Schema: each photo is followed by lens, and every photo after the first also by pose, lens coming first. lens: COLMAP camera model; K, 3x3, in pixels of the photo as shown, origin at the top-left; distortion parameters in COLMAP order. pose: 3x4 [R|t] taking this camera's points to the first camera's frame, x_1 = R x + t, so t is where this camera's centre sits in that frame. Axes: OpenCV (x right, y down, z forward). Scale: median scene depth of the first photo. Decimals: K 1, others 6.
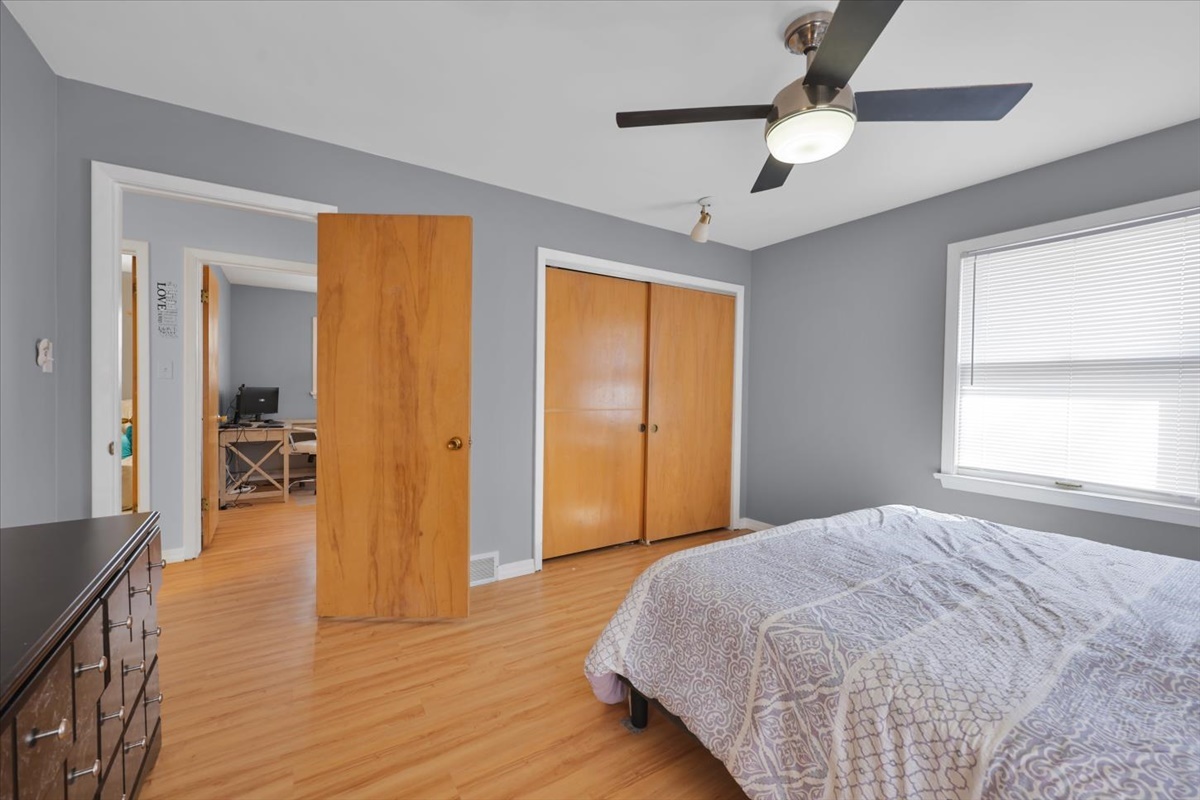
lens RADIAL K [[477.5, 0, 606.1], [0, 477.5, 395.8], [0, 0, 1]] dist [-0.002592, 0.000105]
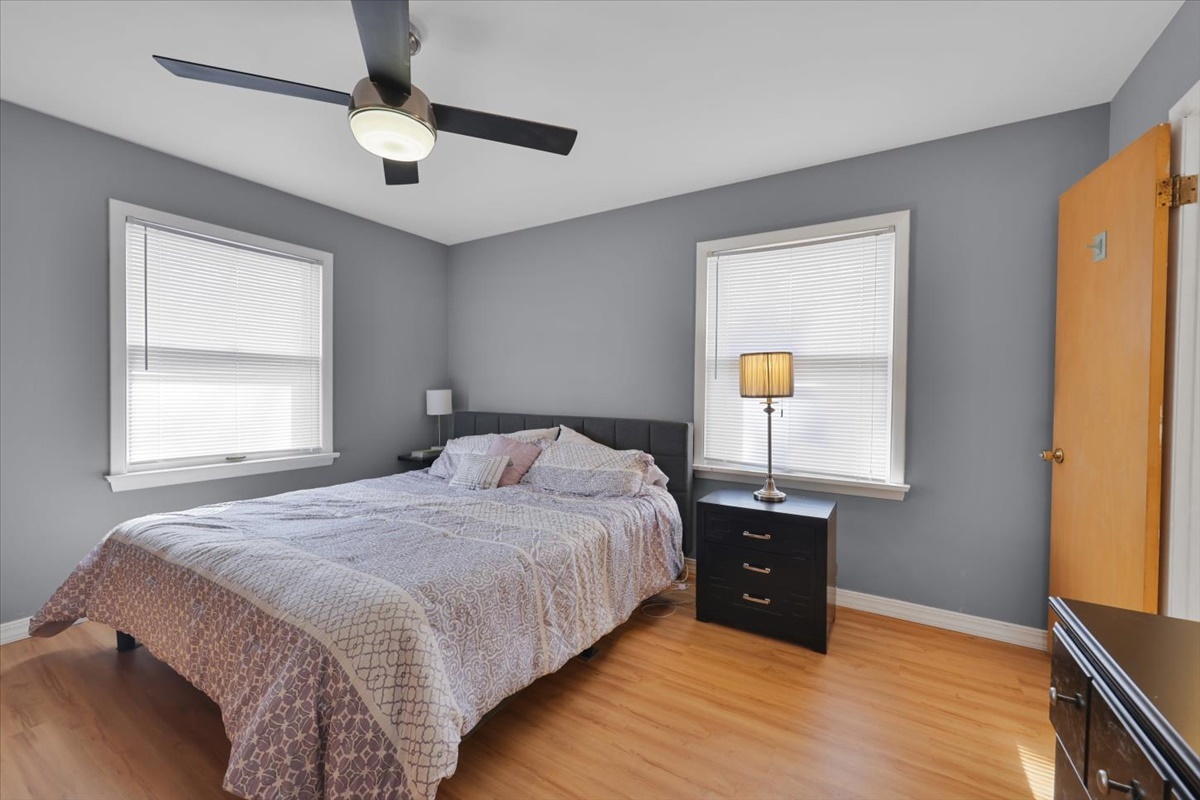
lens RADIAL K [[477.5, 0, 601.8], [0, 477.5, 397.1], [0, 0, 1]] dist [-0.002592, 0.000105]
pose [[-0.417423, -0.033555, 0.908092, -0.817871], [-0.008290, 0.999417, 0.033119, -0.016410], [-0.908674, 0.006297, -0.417458, 1.175676]]
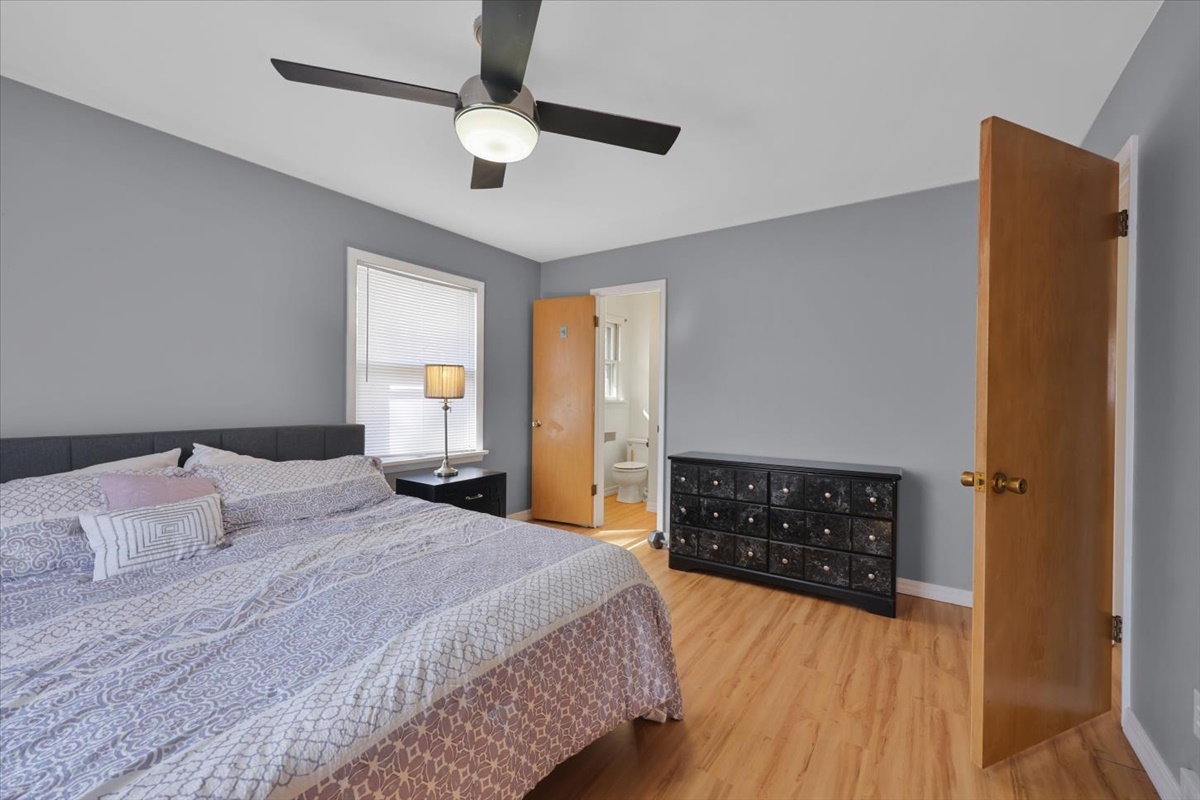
lens RADIAL K [[477.5, 0, 595.6], [0, 477.5, 400.2], [0, 0, 1]] dist [-0.002592, 0.000105]
pose [[-0.933250, -0.023366, -0.358467, 0.657768], [-0.030905, 0.999405, 0.015316, -0.012150], [0.357896, 0.025372, -0.933417, 2.313963]]
